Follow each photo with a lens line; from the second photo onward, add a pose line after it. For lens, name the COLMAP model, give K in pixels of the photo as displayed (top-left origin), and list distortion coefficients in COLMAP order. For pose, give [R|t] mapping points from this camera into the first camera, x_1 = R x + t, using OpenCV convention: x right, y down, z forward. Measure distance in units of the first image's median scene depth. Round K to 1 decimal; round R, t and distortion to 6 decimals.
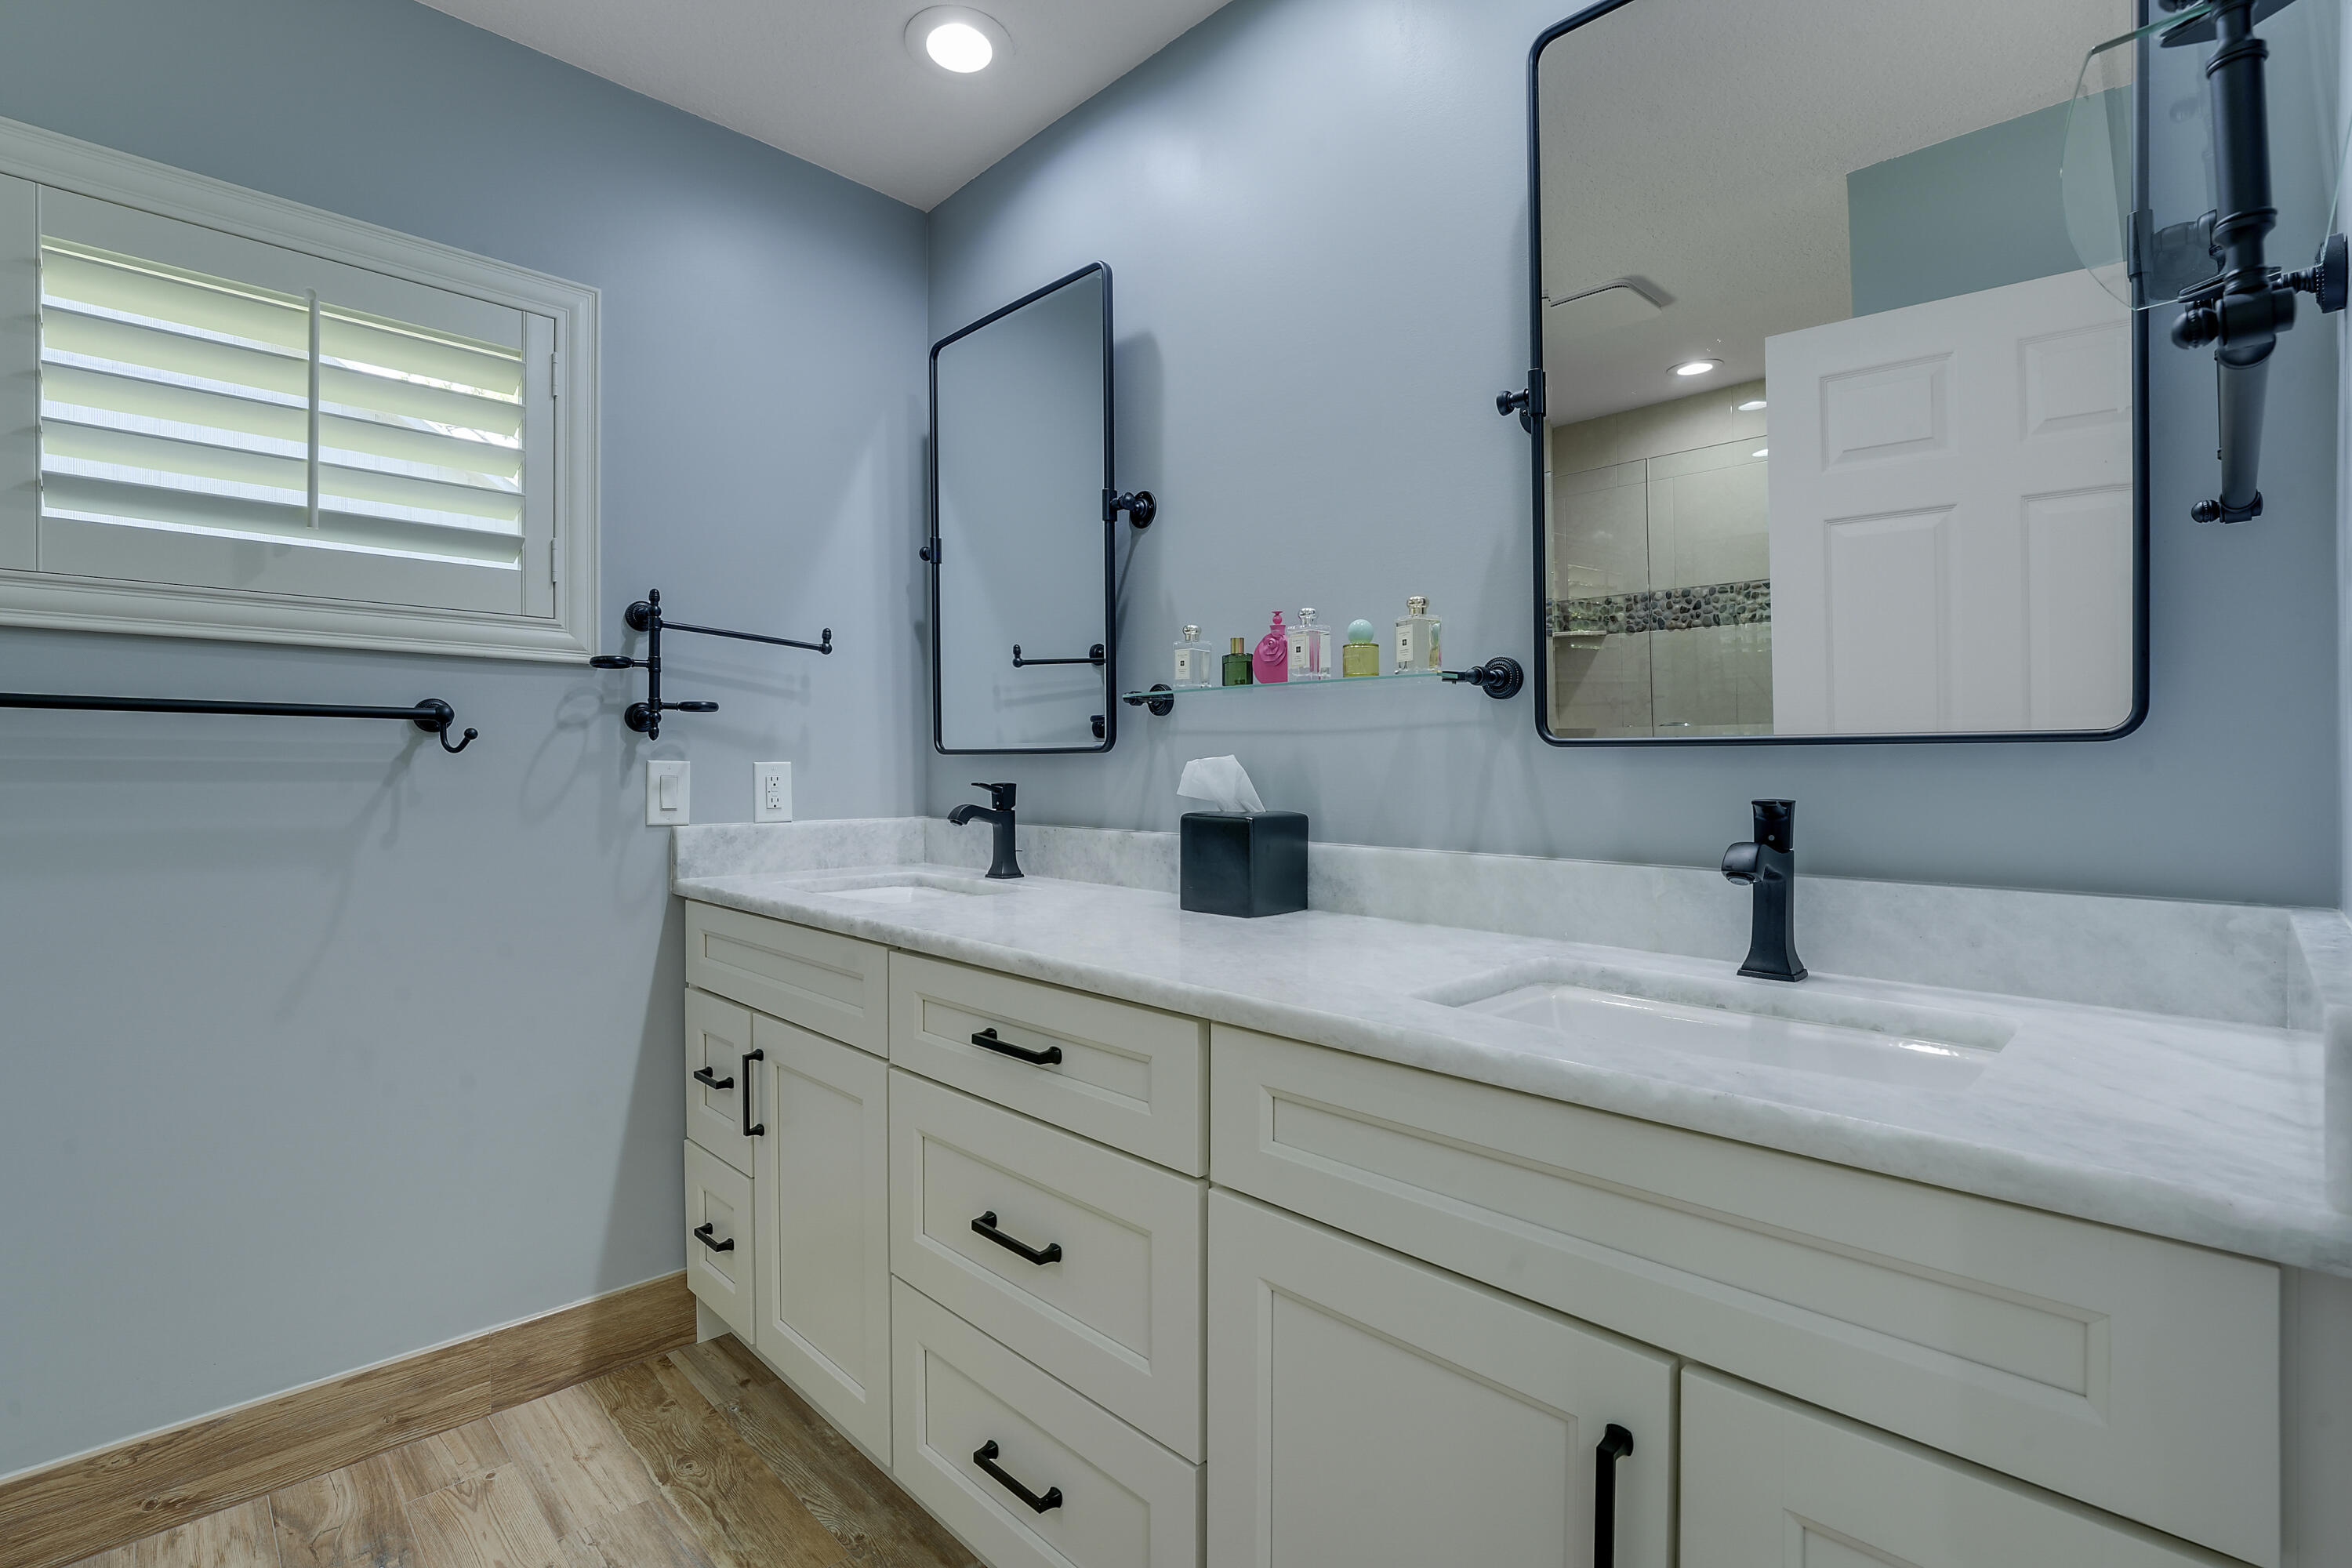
lens RADIAL K [[1073.2, 0, 1169.0], [0, 1073.2, 773.9], [0, 0, 1]] dist [0.006145, 0.000394]
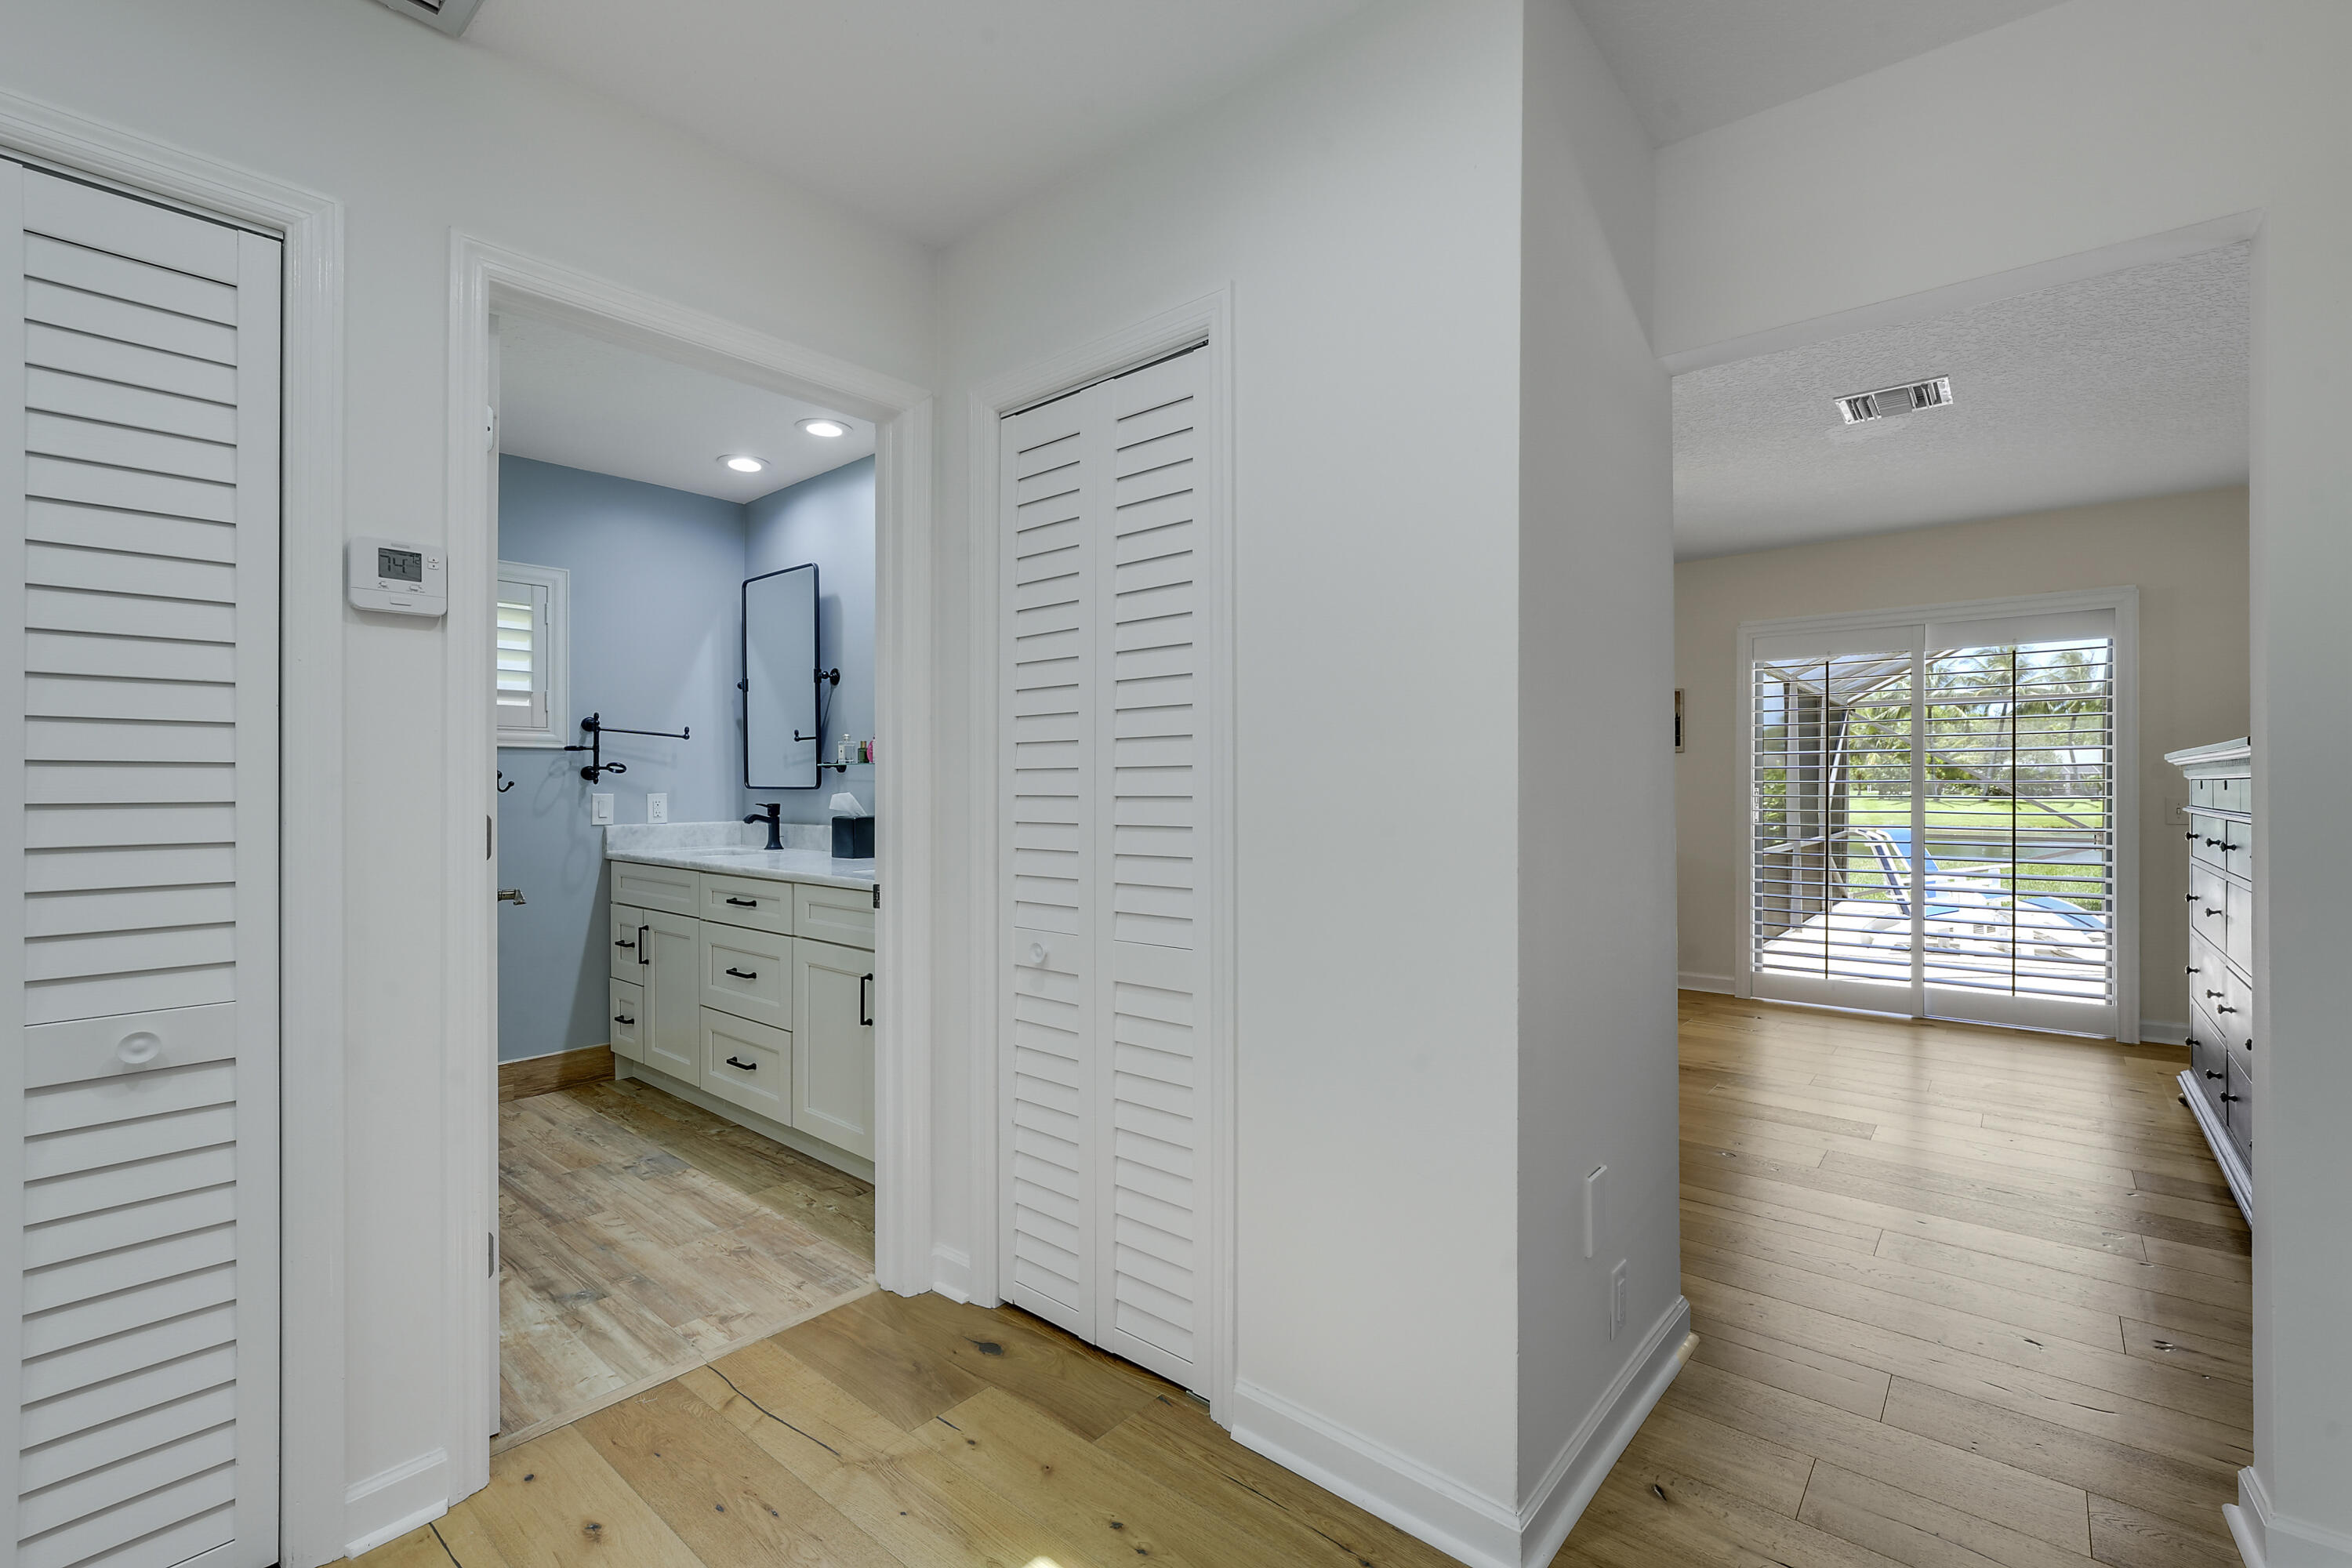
lens RADIAL K [[1047.3, 0, 1175.6], [0, 1047.3, 780.5], [0, 0, 1]] dist [0.039881, 0.000253]
pose [[0.997264, -0.001463, 0.073911, 0.501073], [0.001954, 0.999976, -0.006580, -0.022833], [-0.073900, 0.006707, 0.997243, -1.156423]]
